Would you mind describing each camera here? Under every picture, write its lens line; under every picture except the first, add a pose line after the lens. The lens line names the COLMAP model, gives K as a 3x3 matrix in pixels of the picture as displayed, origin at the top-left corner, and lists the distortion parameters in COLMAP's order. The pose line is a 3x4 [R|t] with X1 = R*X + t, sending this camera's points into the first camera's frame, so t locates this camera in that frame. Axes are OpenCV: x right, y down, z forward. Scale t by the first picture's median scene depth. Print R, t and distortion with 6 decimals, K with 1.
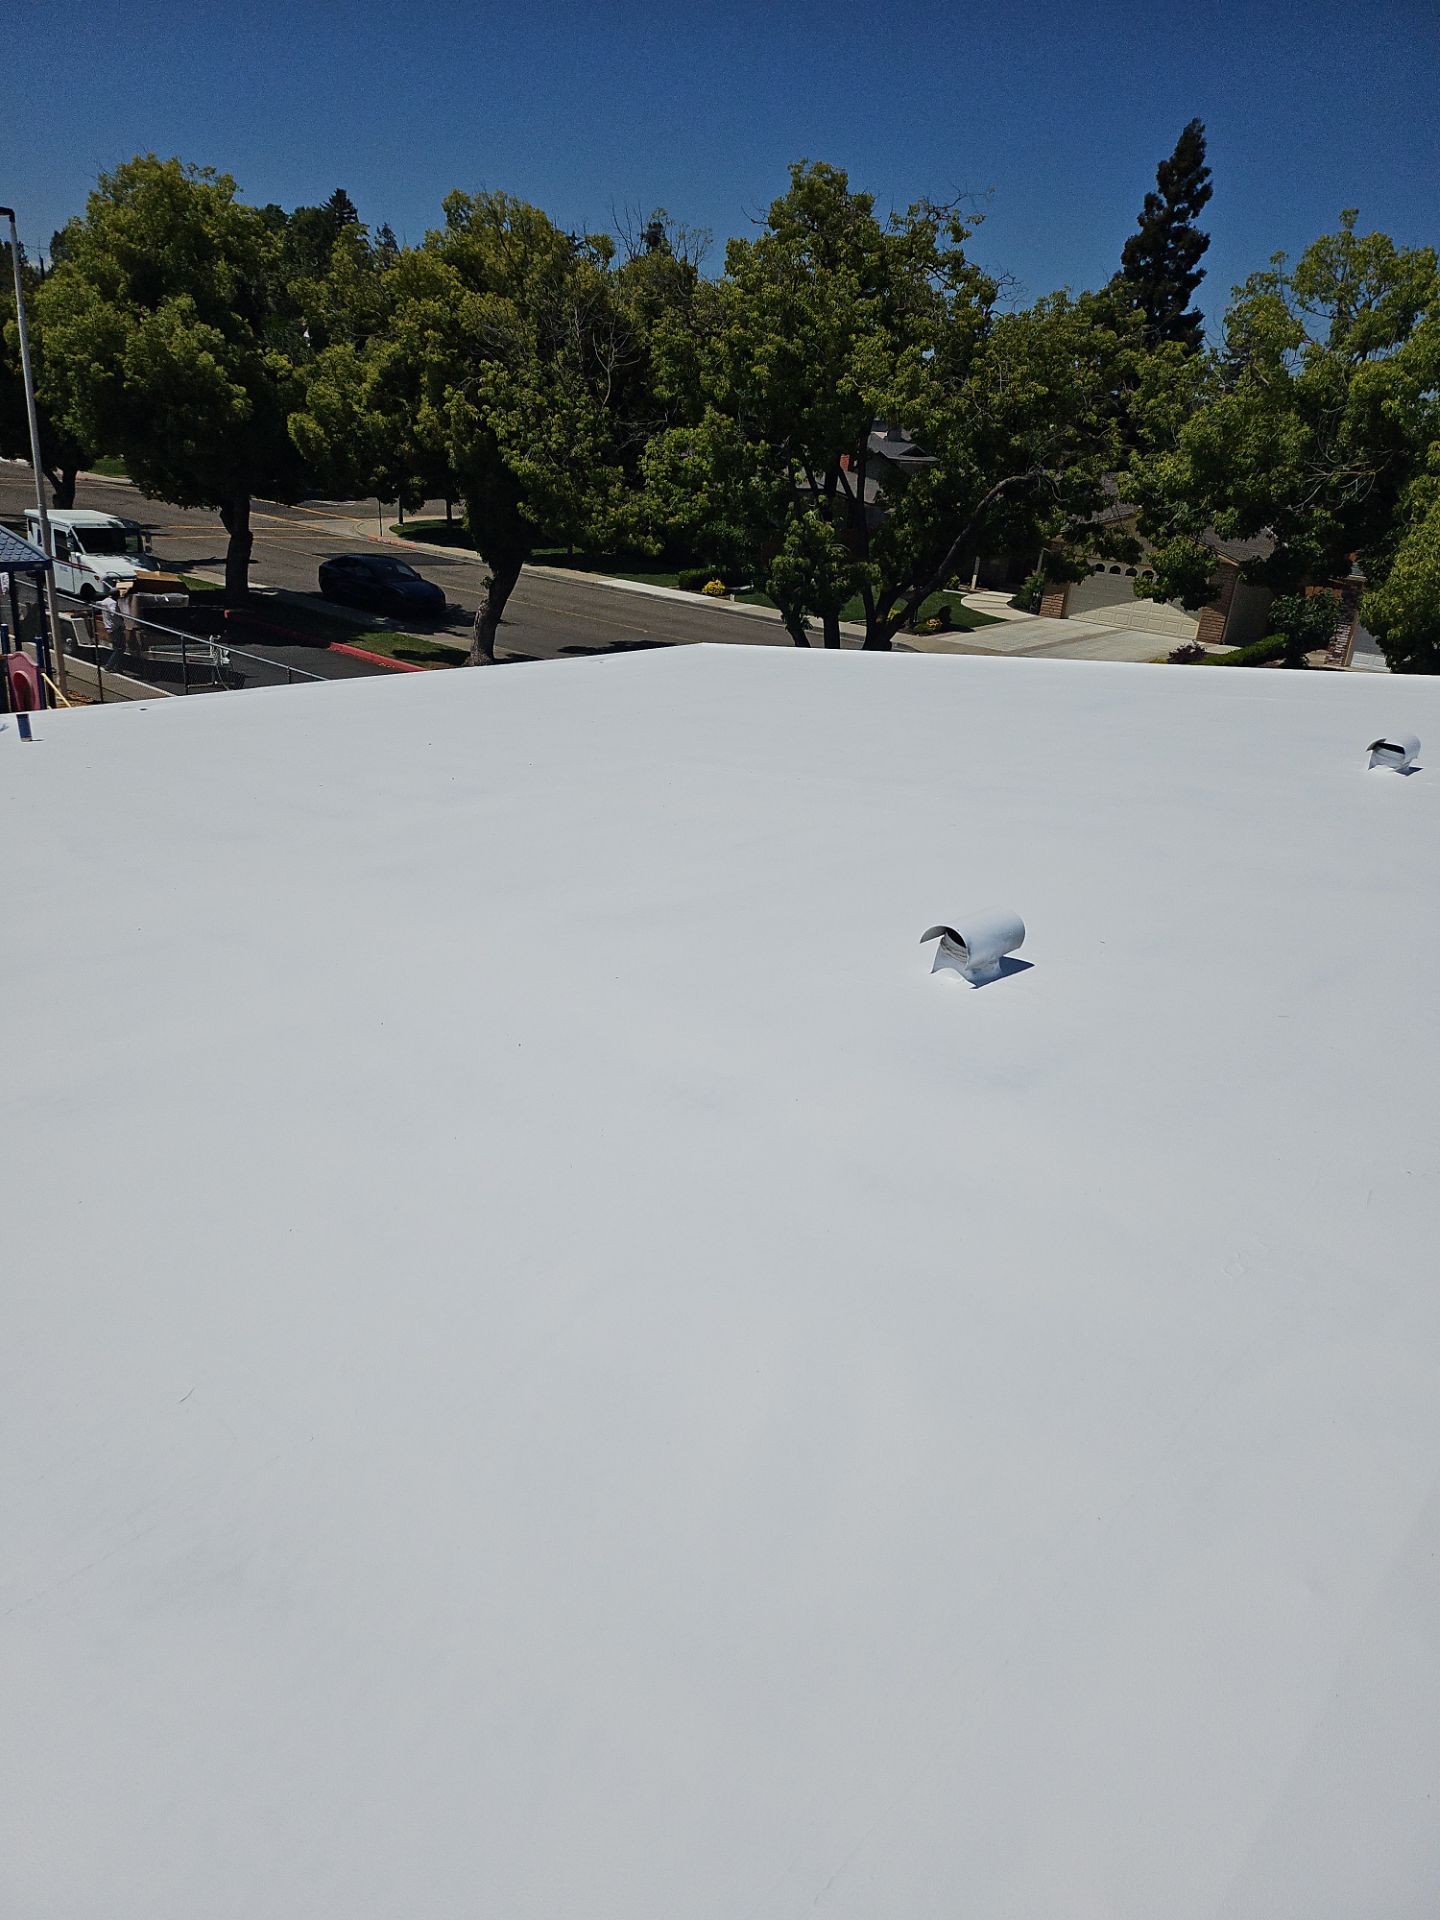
lens RADIAL K [[1323.1, 0, 658.3], [0, 1323.1, 980.7], [0, 0, 1]] dist [0.075061, -0.093575]
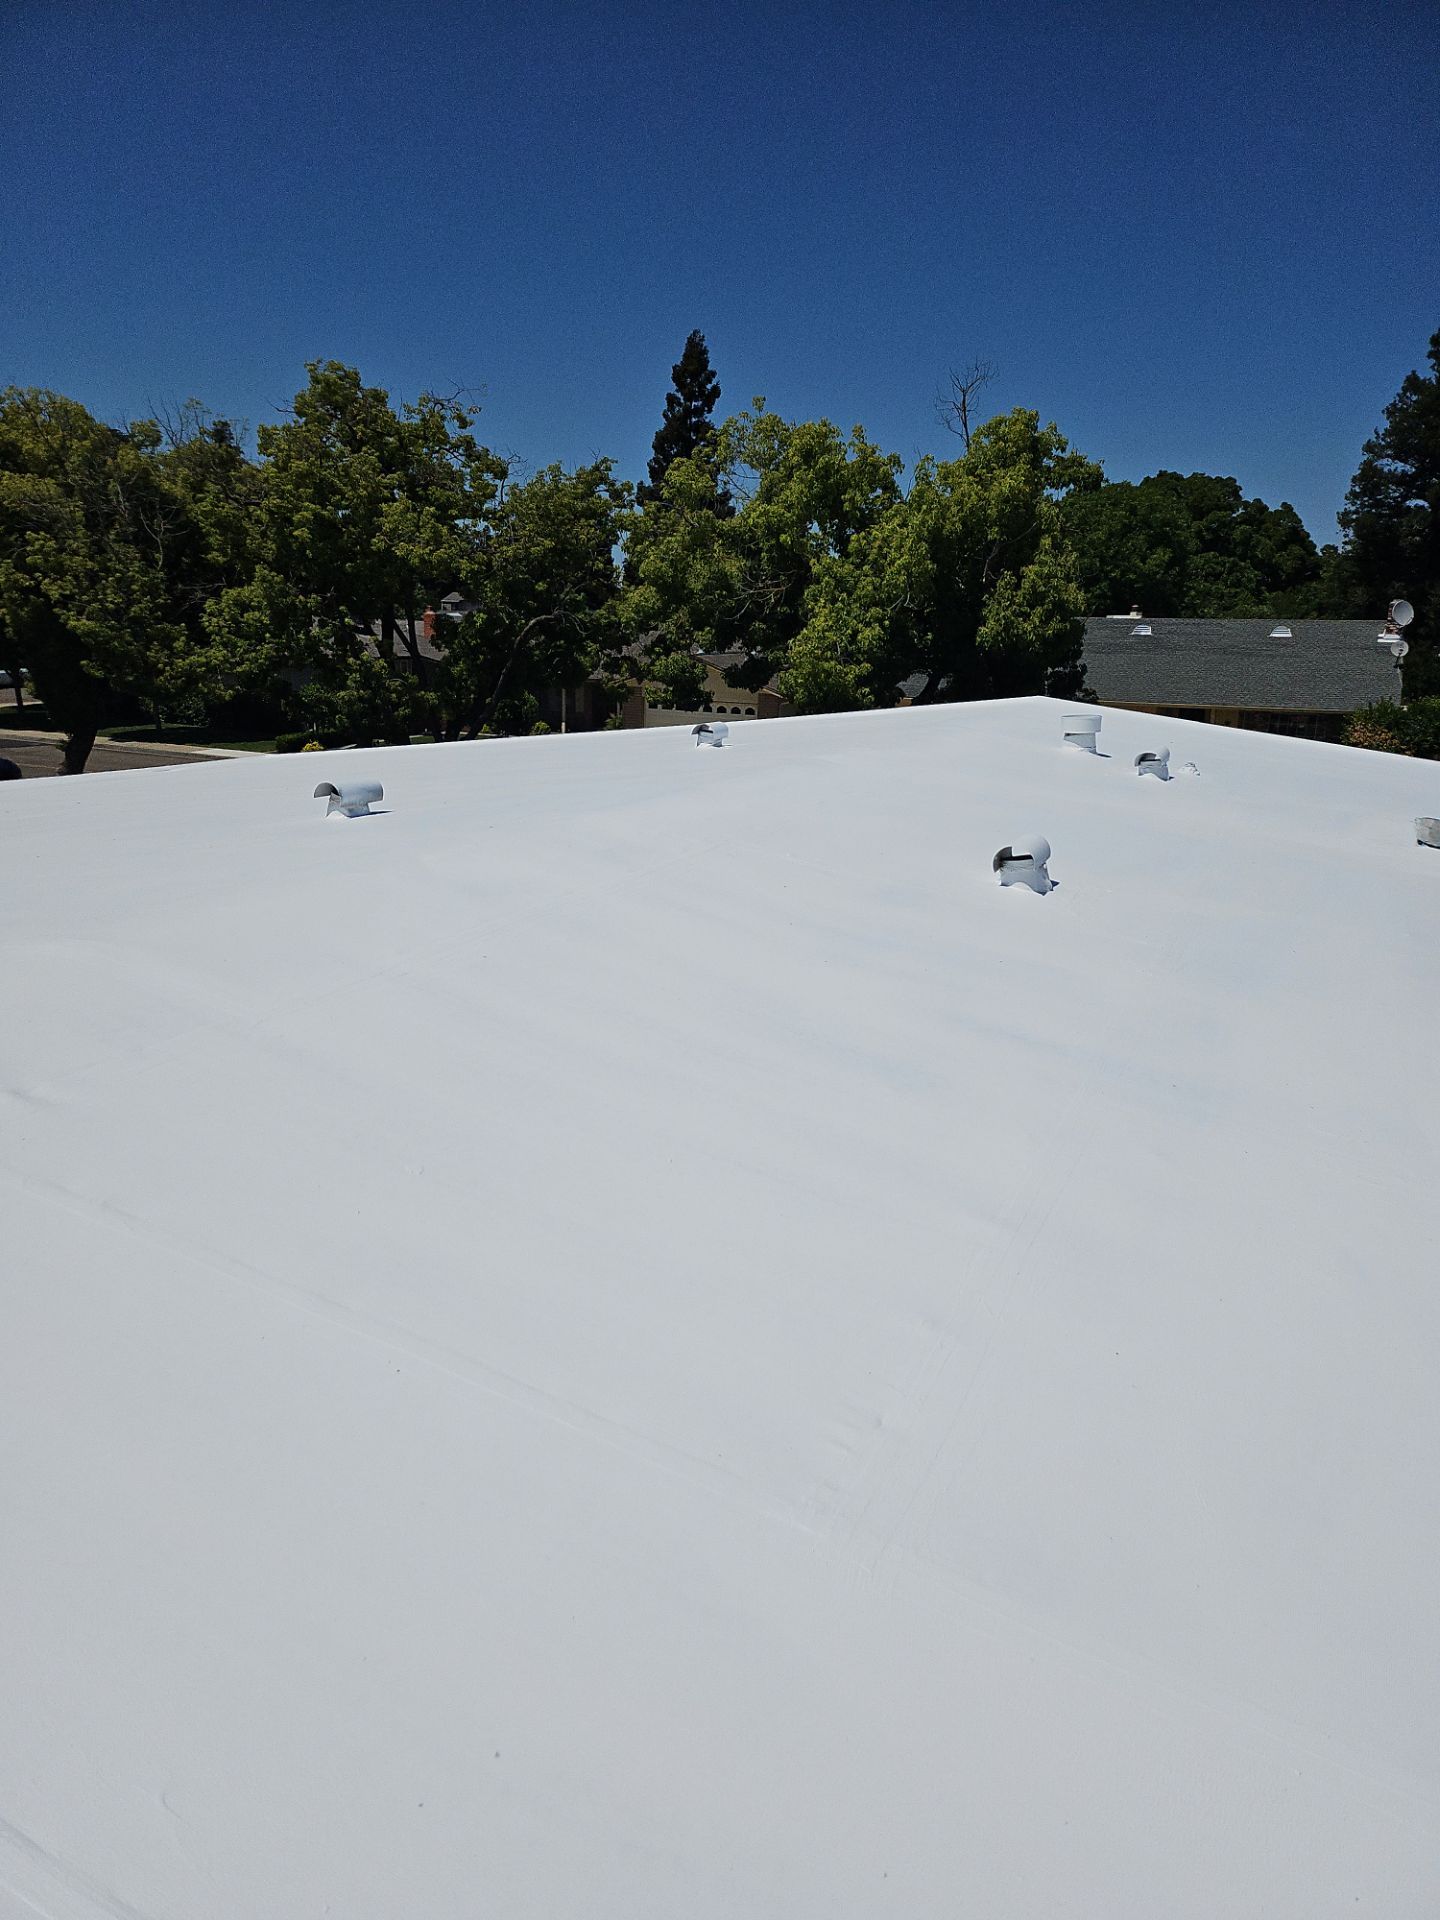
lens RADIAL K [[1344.3, 0, 705.3], [0, 1344.3, 969.3], [0, 0, 1]] dist [0.079707, -0.090086]
pose [[0.950919, -0.124843, 0.283139, 0.027379], [0.160983, 0.981019, -0.108104, 0.075037], [-0.264268, 0.148379, 0.952967, -0.115192]]
